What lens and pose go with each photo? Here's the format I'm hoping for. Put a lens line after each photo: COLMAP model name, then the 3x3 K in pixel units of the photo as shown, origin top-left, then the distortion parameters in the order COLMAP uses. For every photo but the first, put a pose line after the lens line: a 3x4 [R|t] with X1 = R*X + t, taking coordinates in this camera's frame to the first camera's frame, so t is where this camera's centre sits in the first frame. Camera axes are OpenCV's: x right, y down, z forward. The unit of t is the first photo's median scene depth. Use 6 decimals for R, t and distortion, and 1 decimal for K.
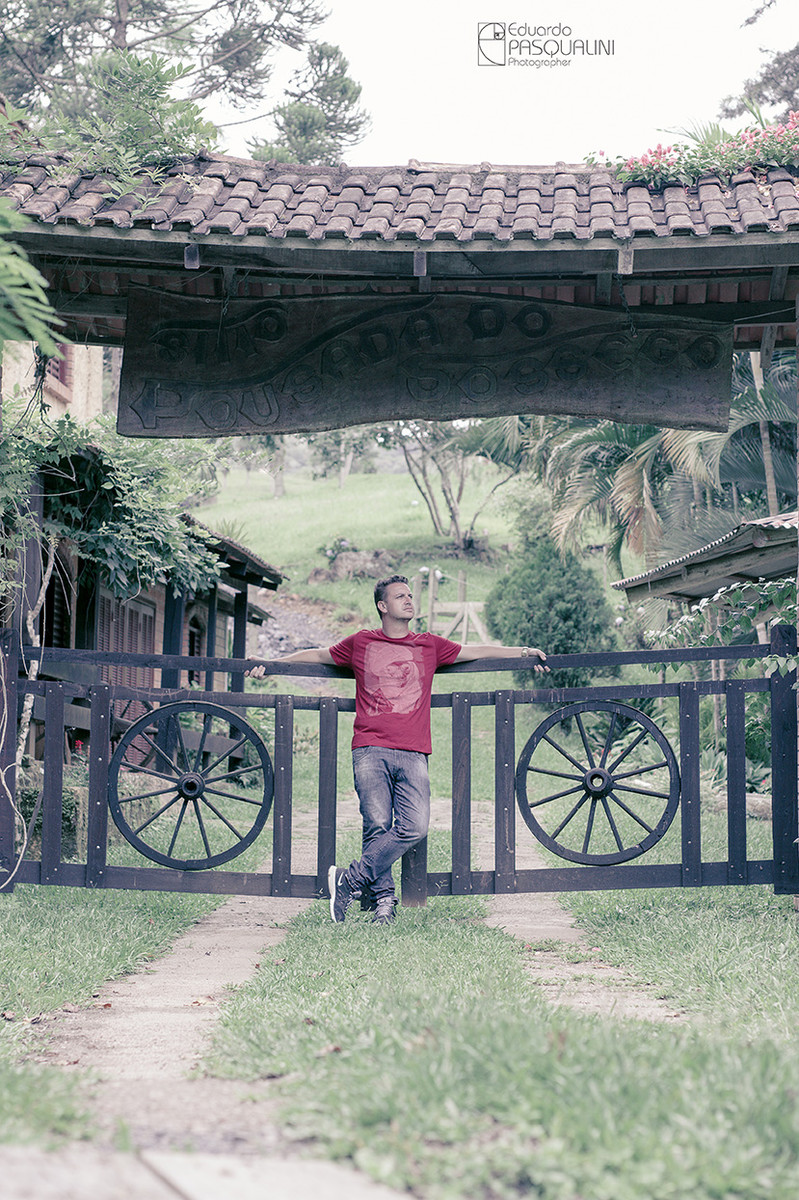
lens RADIAL K [[2599.7, 0, 399.5], [0, 2599.7, 600.0], [0, 0, 1]] dist [-0.001690, 0.045380]
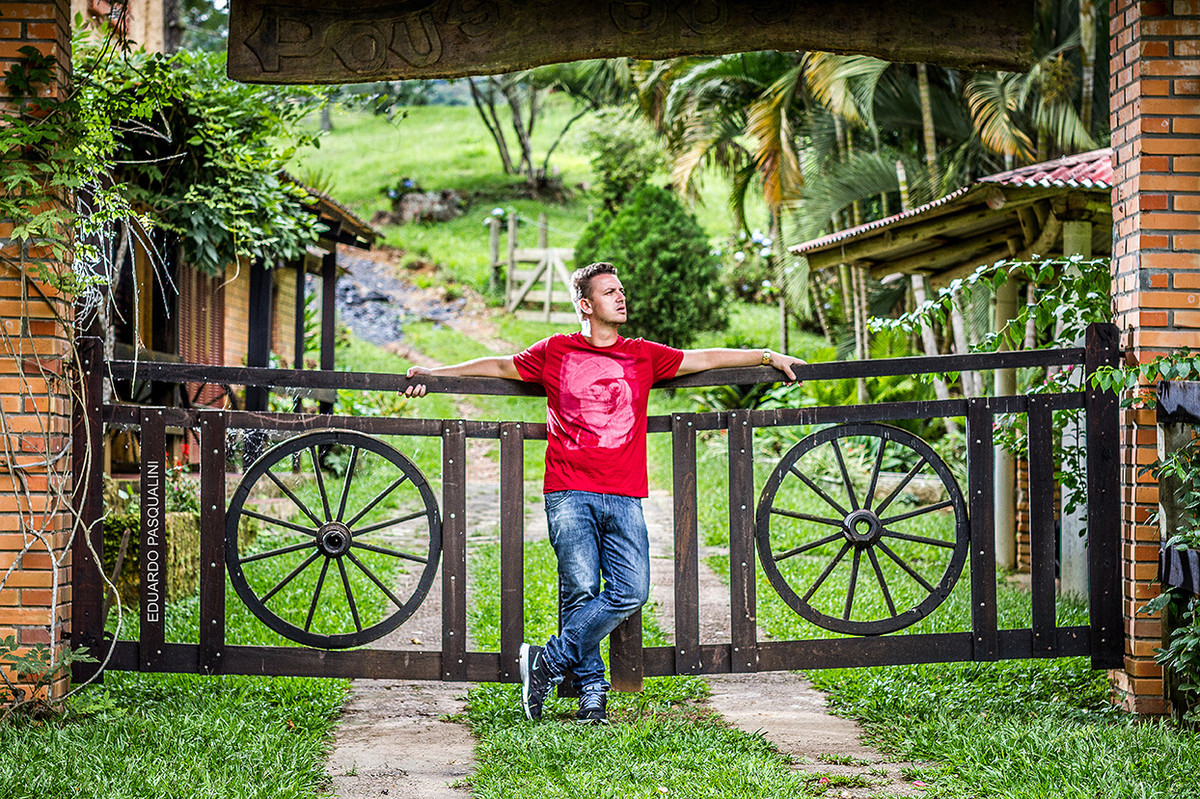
lens RADIAL K [[2599.7, 0, 600.0], [0, 2599.7, 399.5], [0, 0, 1]] dist [-0.001690, 0.045380]
pose [[0.997873, -0.014153, 0.063626, -0.031446], [0.009962, 0.997789, 0.065718, -0.012282], [-0.064415, -0.064944, 0.995808, 0.146283]]
